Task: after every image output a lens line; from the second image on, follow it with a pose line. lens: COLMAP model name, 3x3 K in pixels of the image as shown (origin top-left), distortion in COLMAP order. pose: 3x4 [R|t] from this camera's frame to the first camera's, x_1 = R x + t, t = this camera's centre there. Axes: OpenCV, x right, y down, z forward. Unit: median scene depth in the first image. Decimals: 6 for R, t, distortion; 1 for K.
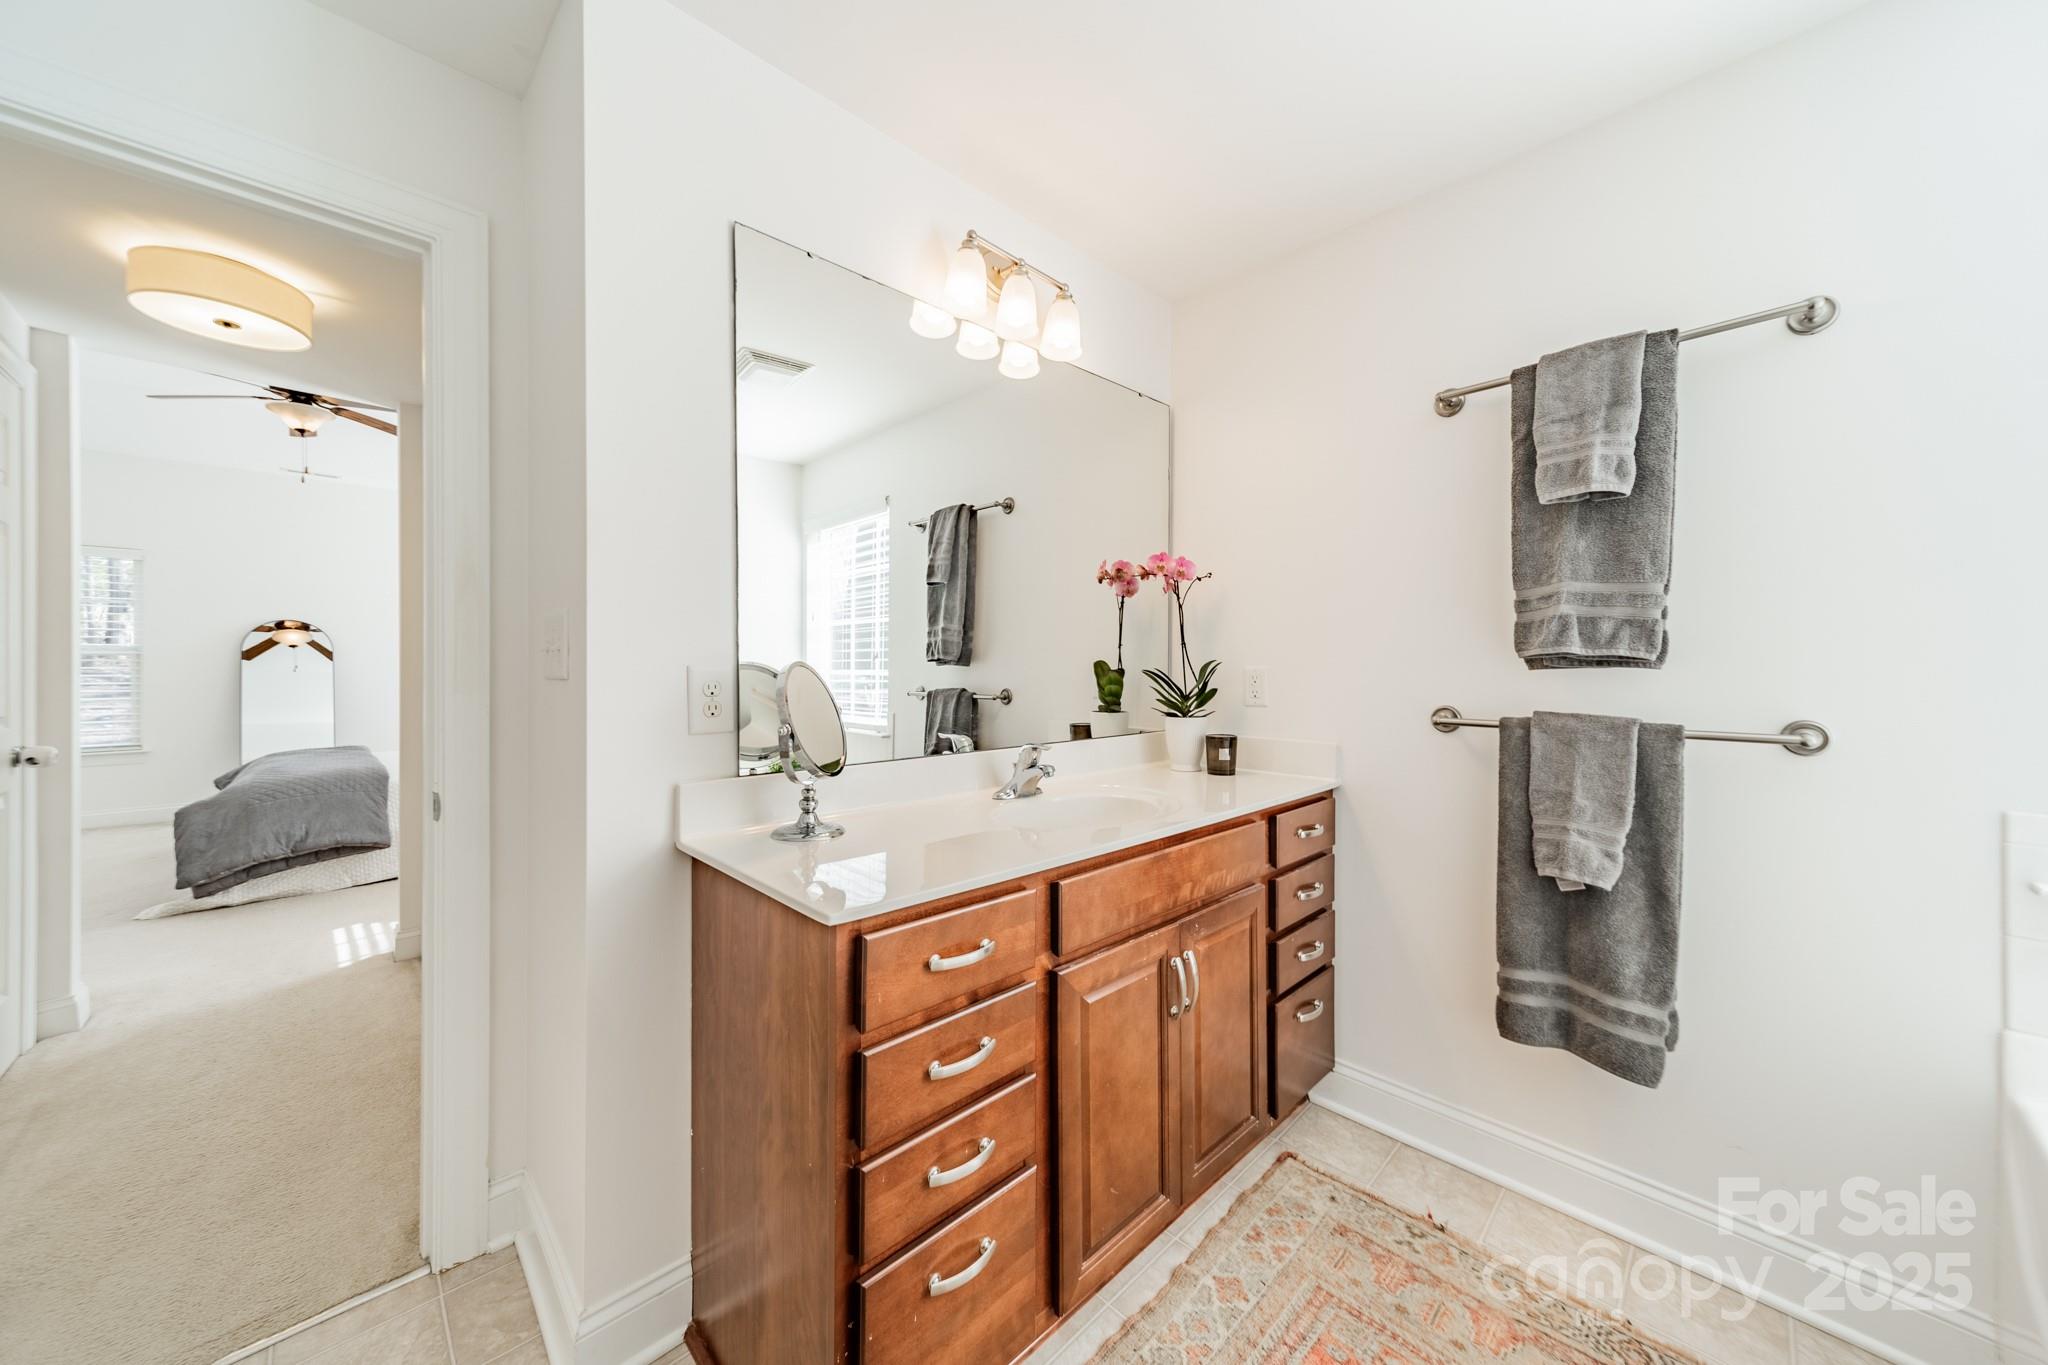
lens RADIAL K [[724.9, 0, 1027.2], [0, 724.9, 670.0], [0, 0, 1]] dist [0.004349, 0.000449]
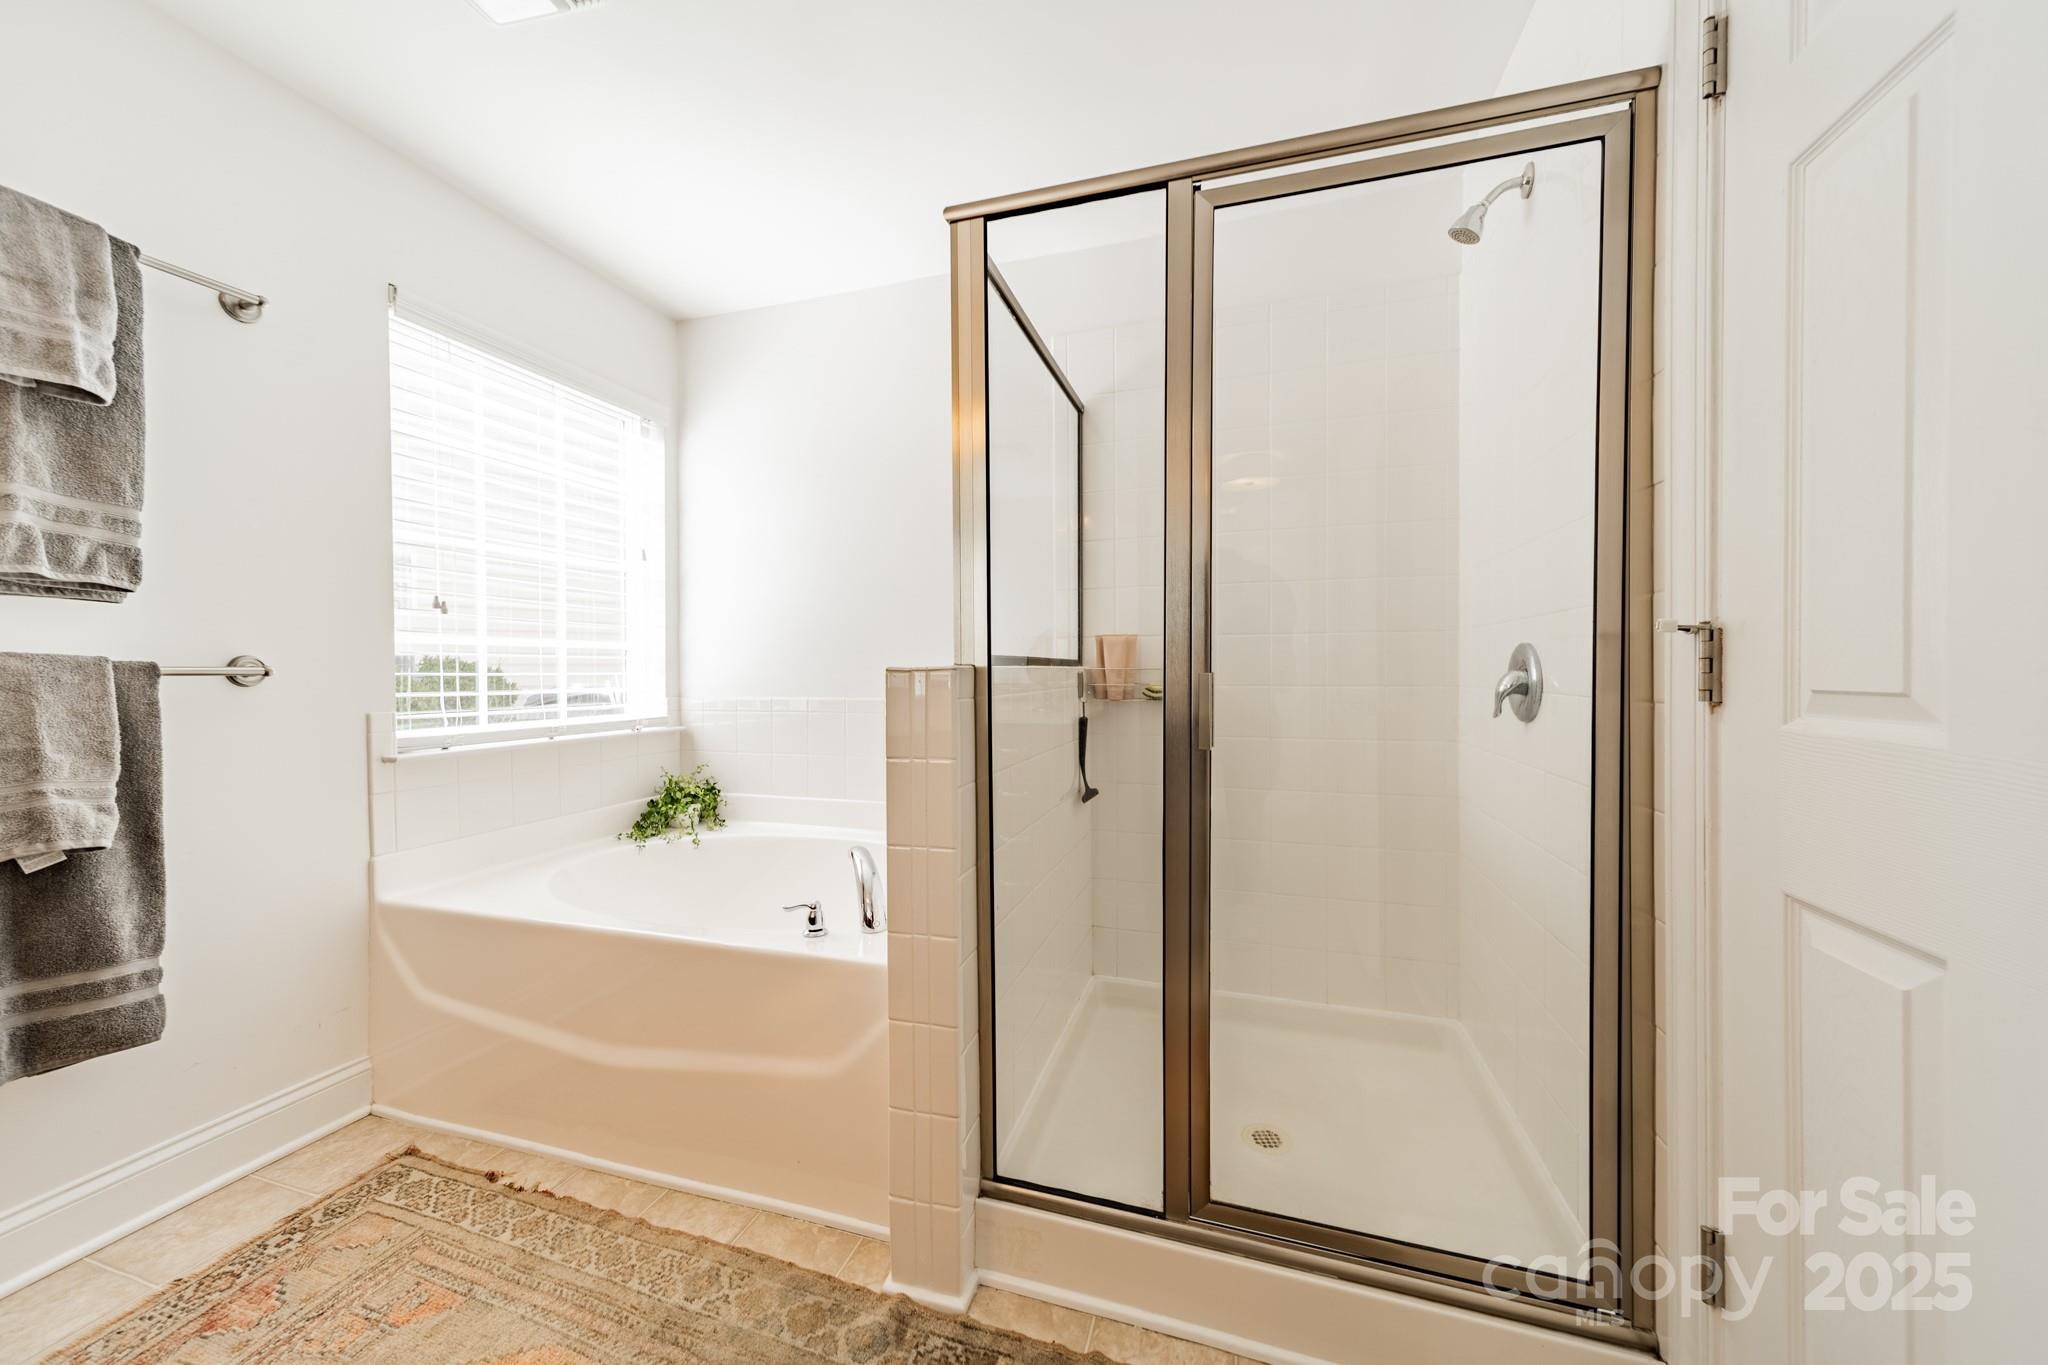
lens RADIAL K [[724.9, 0, 1030.3], [0, 724.9, 674.2], [0, 0, 1]] dist [0.004349, 0.000449]
pose [[-0.473172, -0.009814, 0.880915, -0.506482], [0.008741, 0.999836, 0.015834, 0.086059], [-0.880927, 0.015193, -0.473009, 0.425897]]
